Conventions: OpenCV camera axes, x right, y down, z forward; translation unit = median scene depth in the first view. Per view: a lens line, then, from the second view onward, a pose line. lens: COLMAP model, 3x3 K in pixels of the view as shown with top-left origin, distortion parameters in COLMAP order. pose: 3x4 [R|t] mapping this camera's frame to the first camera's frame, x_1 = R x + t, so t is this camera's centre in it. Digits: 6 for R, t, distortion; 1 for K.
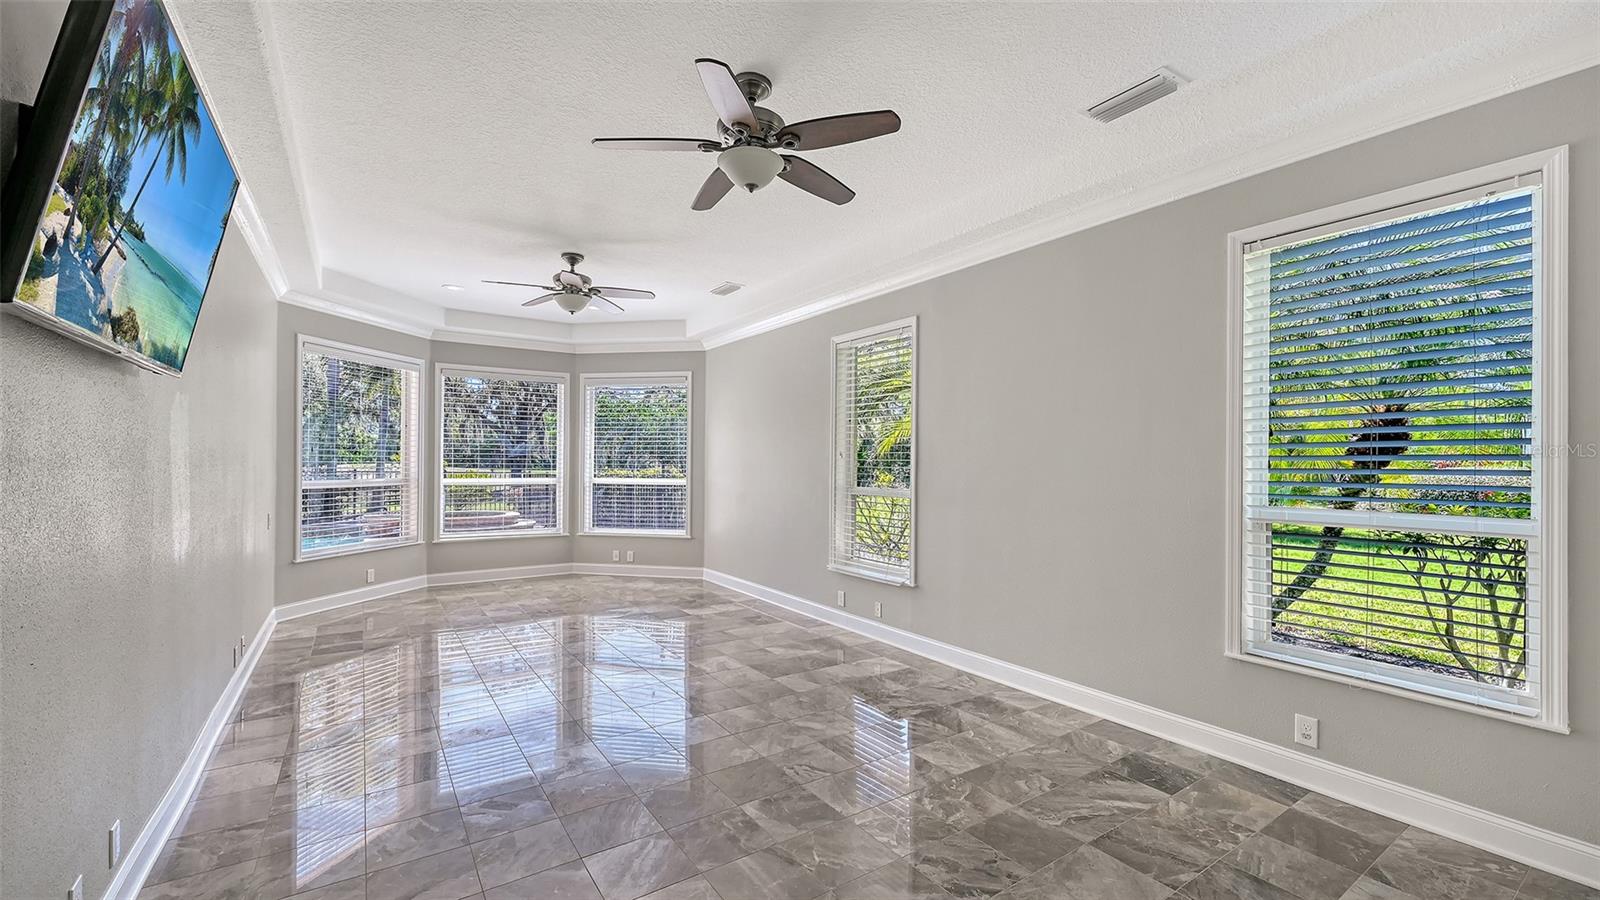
lens RADIAL K [[649.1, 0, 812.9], [0, 649.1, 456.0], [0, 0, 1]] dist [-0.001120, -0.000068]
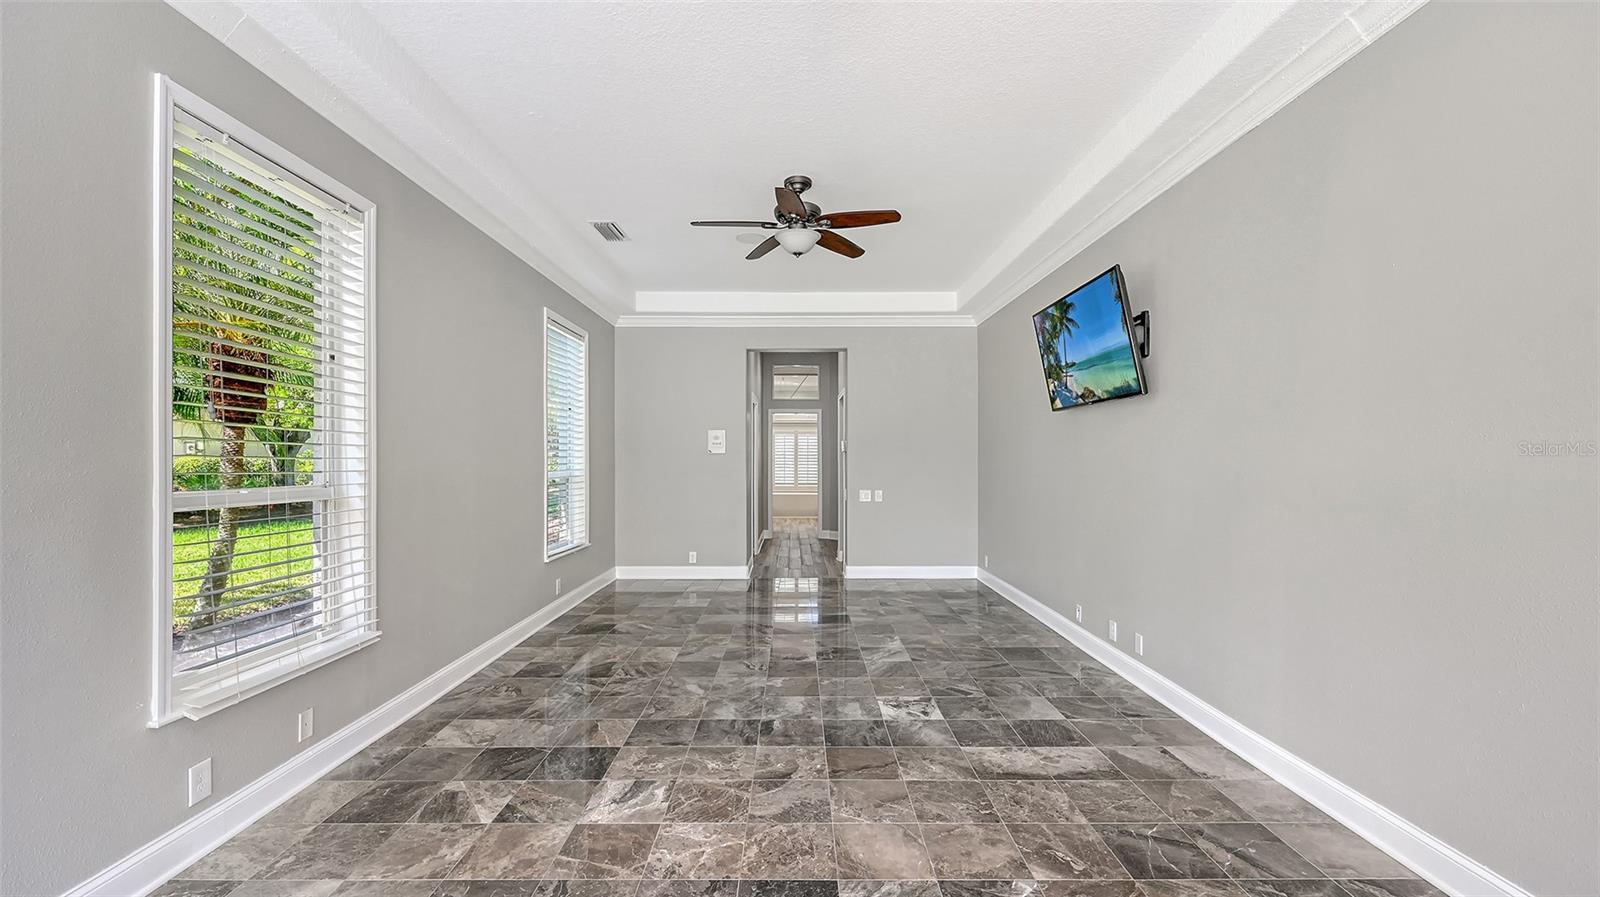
lens RADIAL K [[649.1, 0, 801.3], [0, 649.1, 449.8], [0, 0, 1]] dist [-0.001120, -0.000068]
pose [[-0.824682, 0.003107, 0.565589, -0.691995], [-0.010801, 0.999716, -0.021240, 0.037356], [-0.565494, -0.023625, -0.824414, 1.641874]]
